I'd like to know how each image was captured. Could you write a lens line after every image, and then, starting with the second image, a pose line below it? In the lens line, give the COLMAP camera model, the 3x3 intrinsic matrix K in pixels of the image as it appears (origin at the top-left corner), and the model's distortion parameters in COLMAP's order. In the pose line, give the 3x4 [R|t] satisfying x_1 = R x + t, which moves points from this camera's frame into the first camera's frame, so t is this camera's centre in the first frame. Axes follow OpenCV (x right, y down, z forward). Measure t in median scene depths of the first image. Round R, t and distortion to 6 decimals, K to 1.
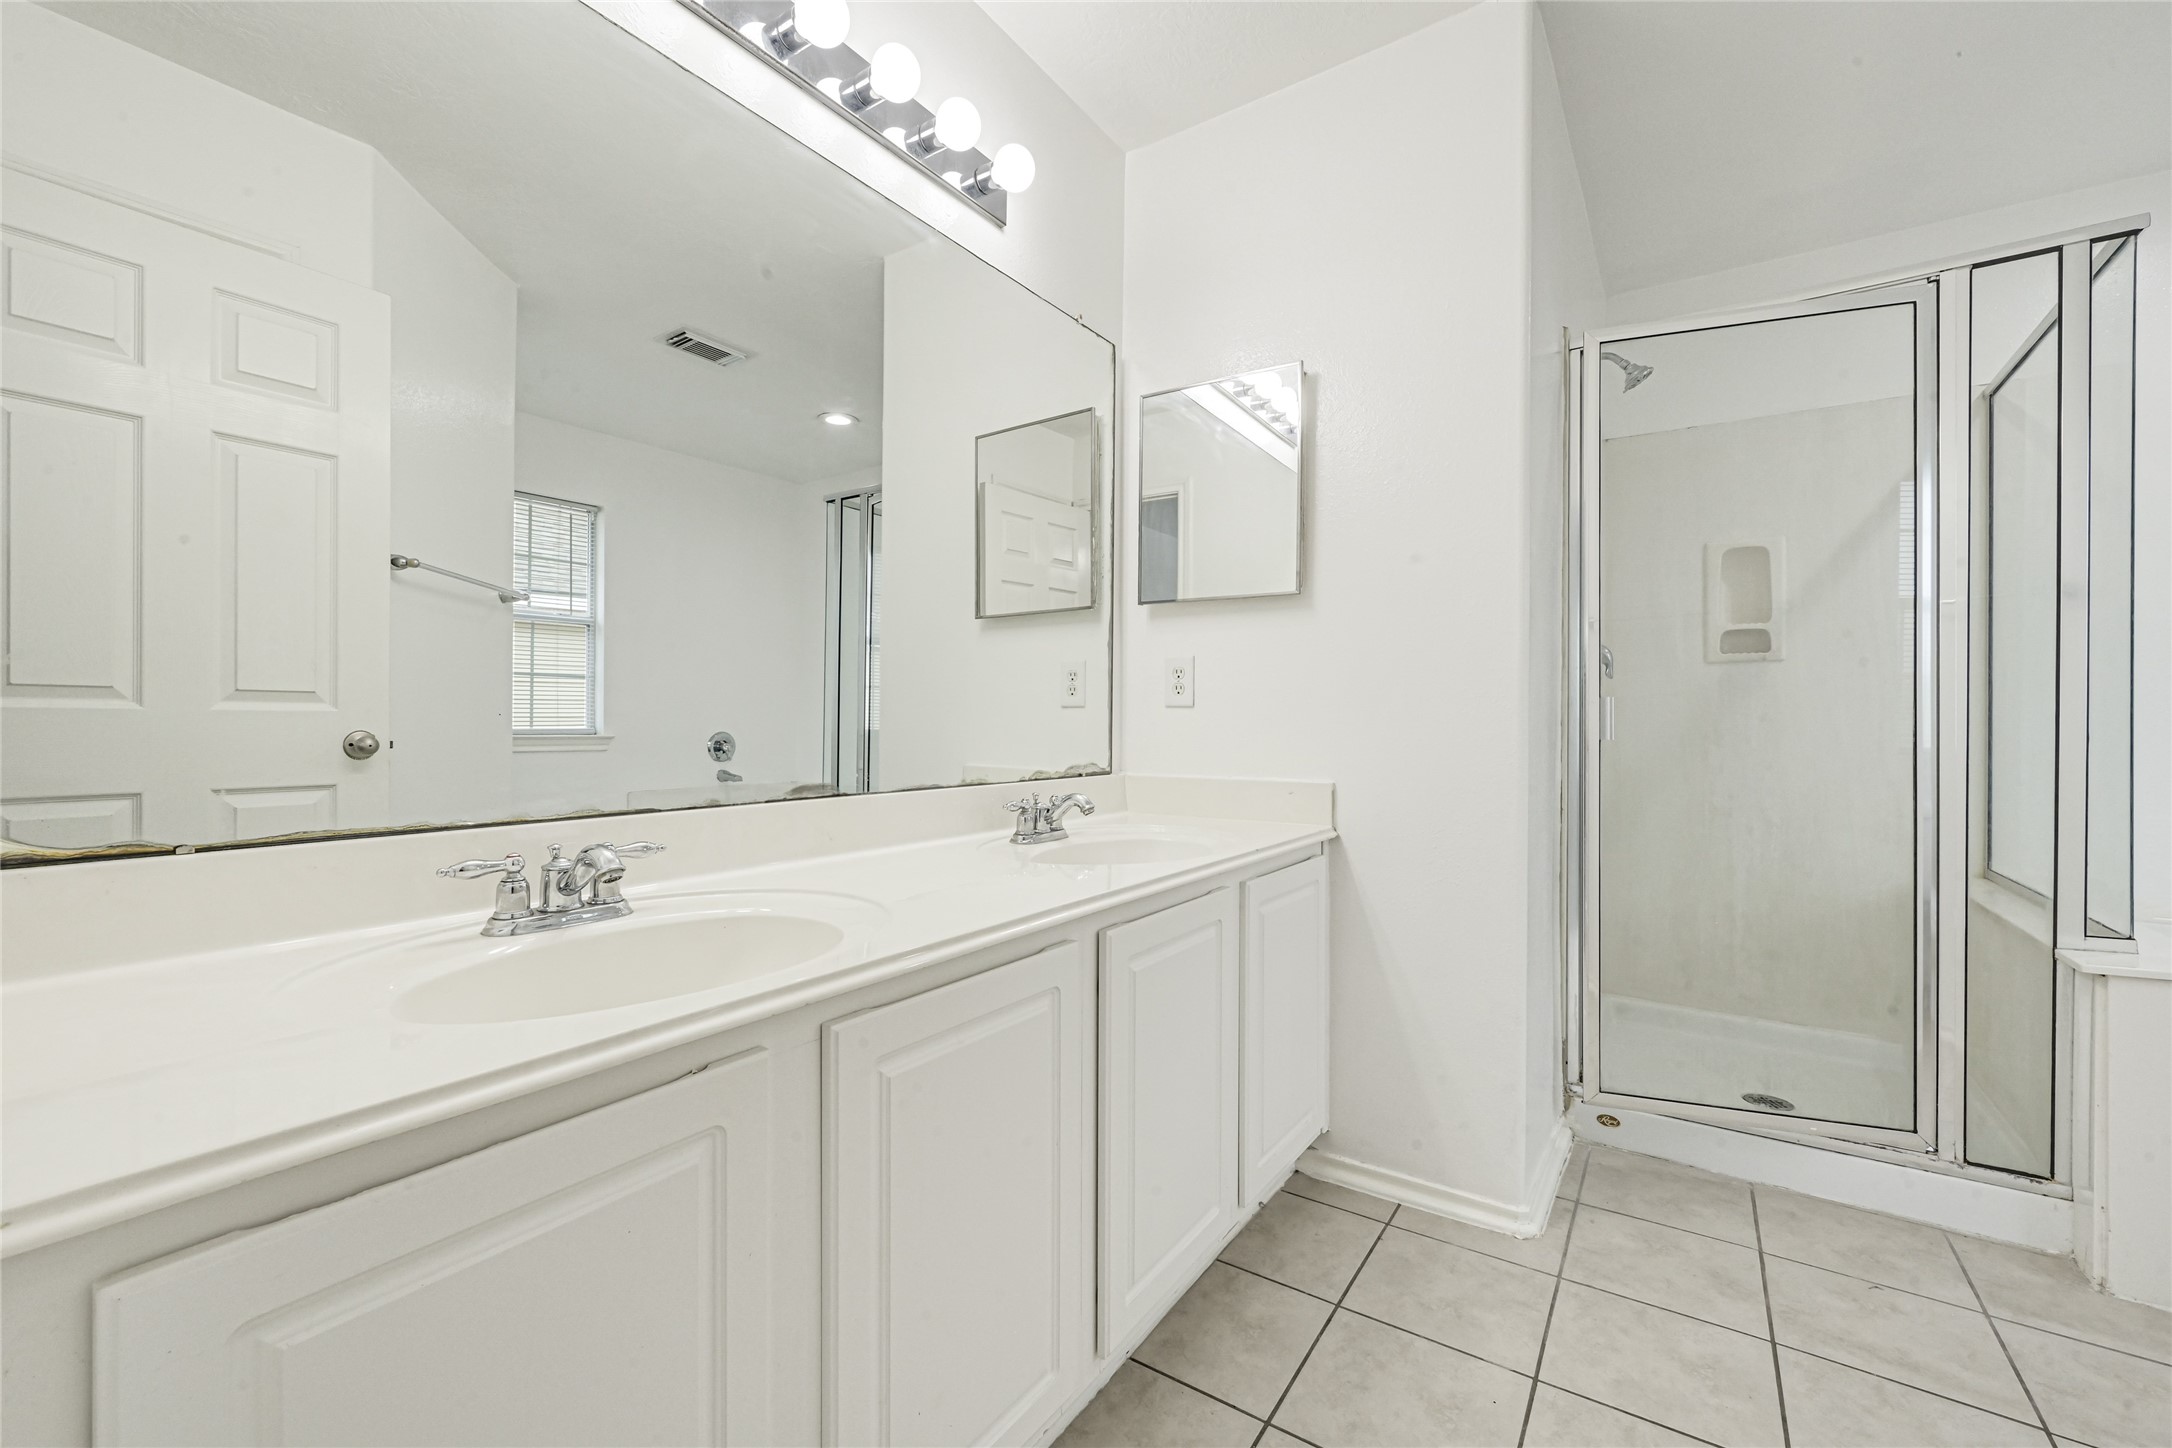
lens RADIAL K [[880.5, 0, 1073.7], [0, 880.5, 726.3], [0, 0, 1]] dist [-0.000145, -0.000250]
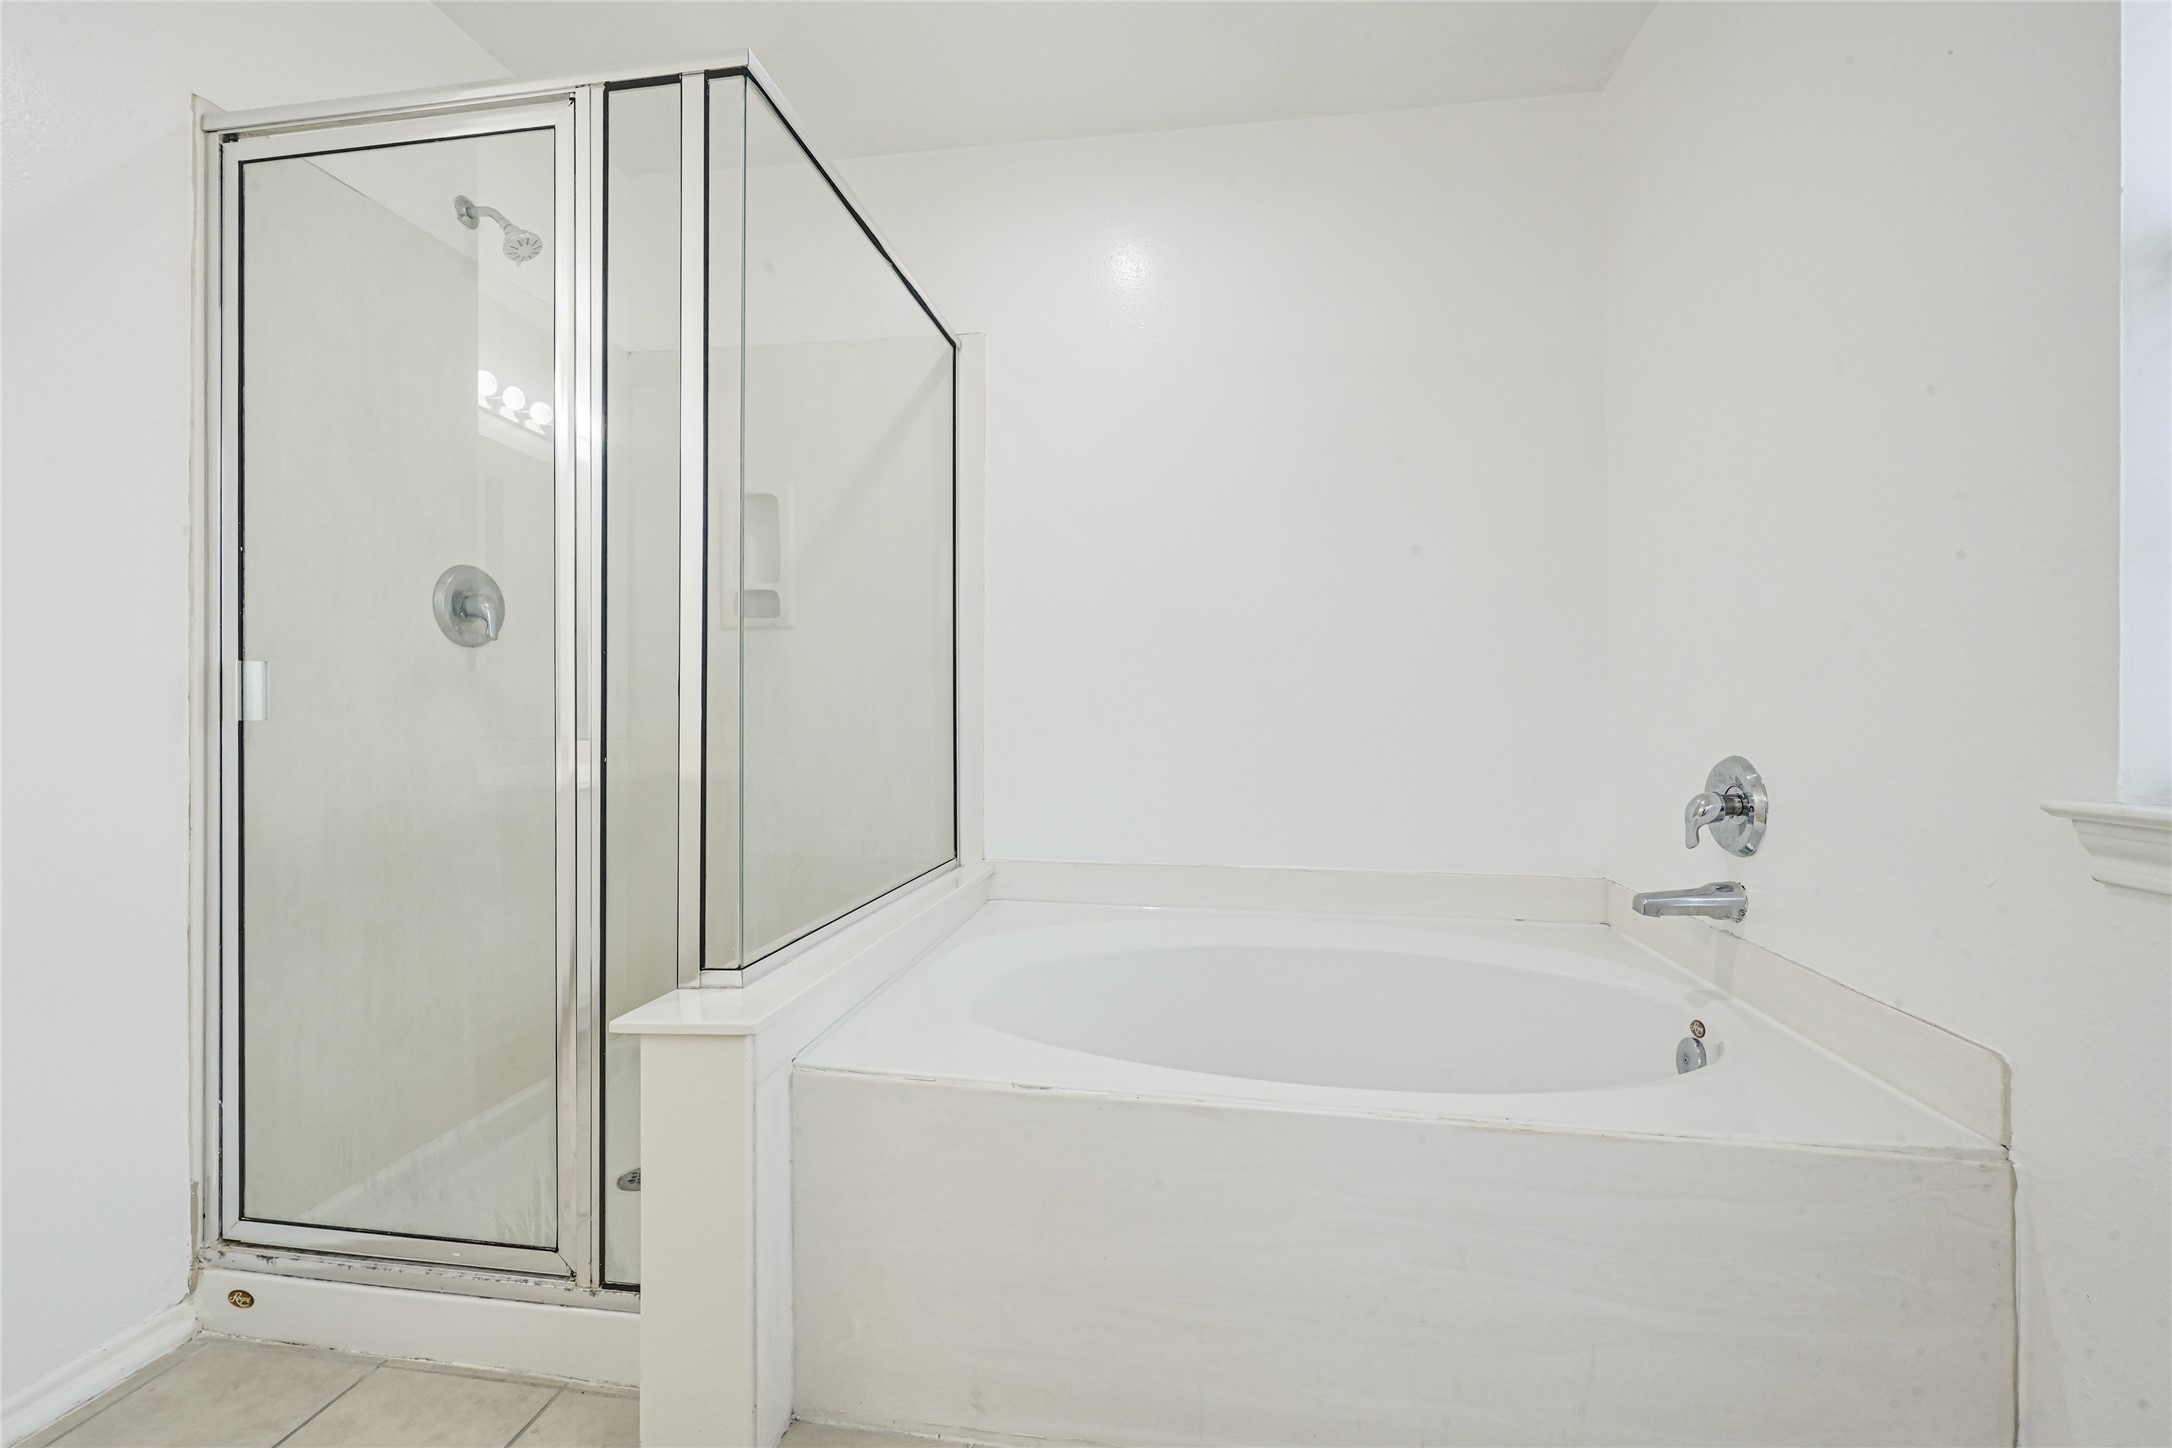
lens RADIAL K [[880.5, 0, 1089.2], [0, 880.5, 718.9], [0, 0, 1]] dist [-0.000145, -0.000250]
pose [[0.904082, -0.018021, 0.426979, 0.694587], [0.010471, 0.999745, 0.020022, 0.000426], [-0.427230, -0.013631, 0.904040, 0.095479]]
